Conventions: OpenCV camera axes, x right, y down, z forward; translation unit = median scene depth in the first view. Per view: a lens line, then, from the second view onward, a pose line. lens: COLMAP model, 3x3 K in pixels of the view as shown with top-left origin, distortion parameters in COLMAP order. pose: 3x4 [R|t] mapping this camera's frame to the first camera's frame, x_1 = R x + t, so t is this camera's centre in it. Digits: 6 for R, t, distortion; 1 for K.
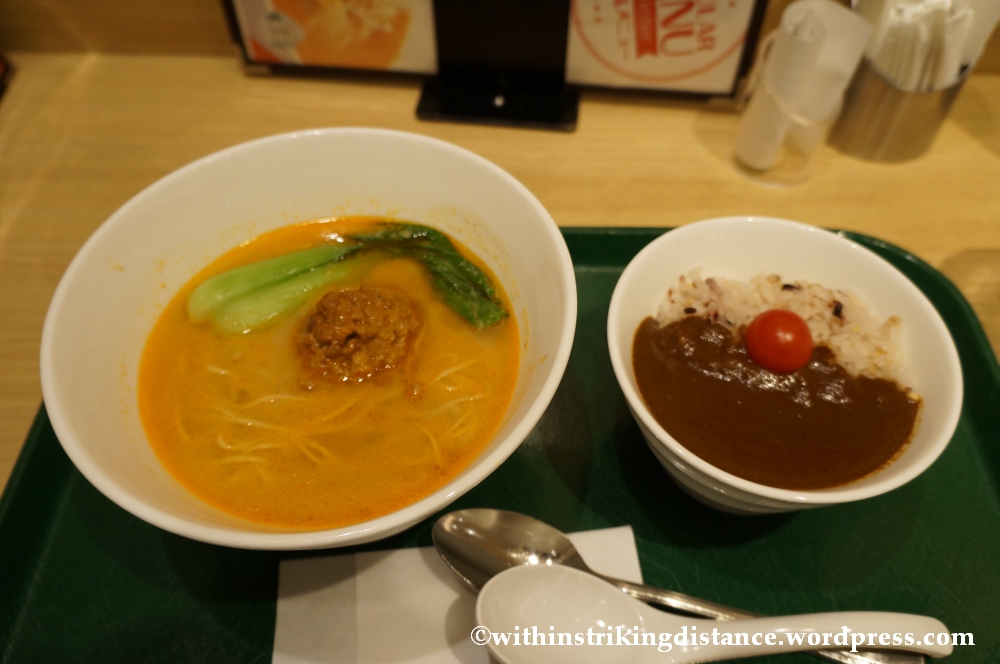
lens RADIAL K [[819.8, 0, 500.3], [0, 819.8, 330.0], [0, 0, 1]] dist [-0.027414, 0.031773]
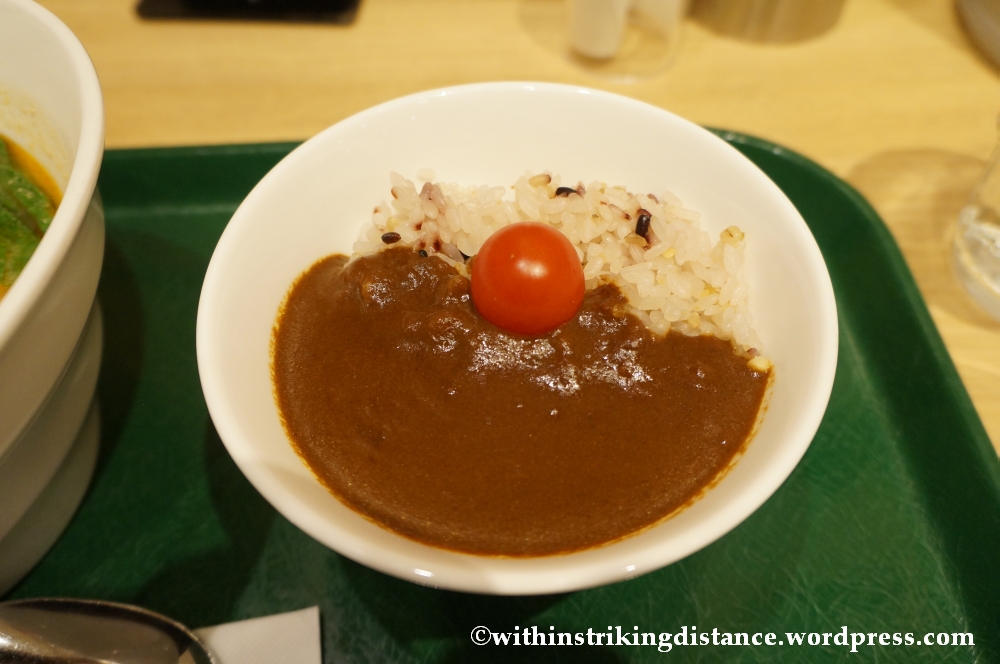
lens RADIAL K [[819.8, 0, 503.0], [0, 819.8, 334.6], [0, 0, 1]] dist [-0.027414, 0.031773]
pose [[0.998225, -0.053420, 0.026308, 0.298343], [0.052949, 0.998429, 0.018306, 0.039296], [-0.027245, -0.016880, 0.999486, 0.420601]]
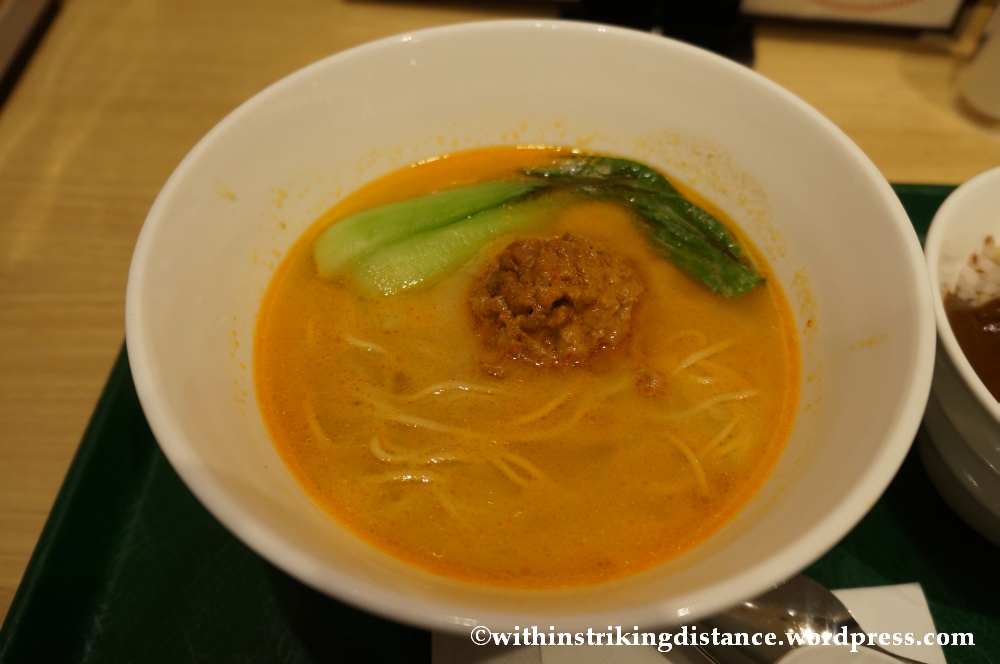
lens RADIAL K [[819.8, 0, 493.8], [0, 819.8, 327.7], [0, 0, 1]] dist [-0.027414, 0.031773]
pose [[0.998944, 0.031471, -0.033464, -0.201515], [-0.031481, 0.999504, 0.000226, 0.029414], [0.033454, 0.000828, 0.999440, 0.288652]]
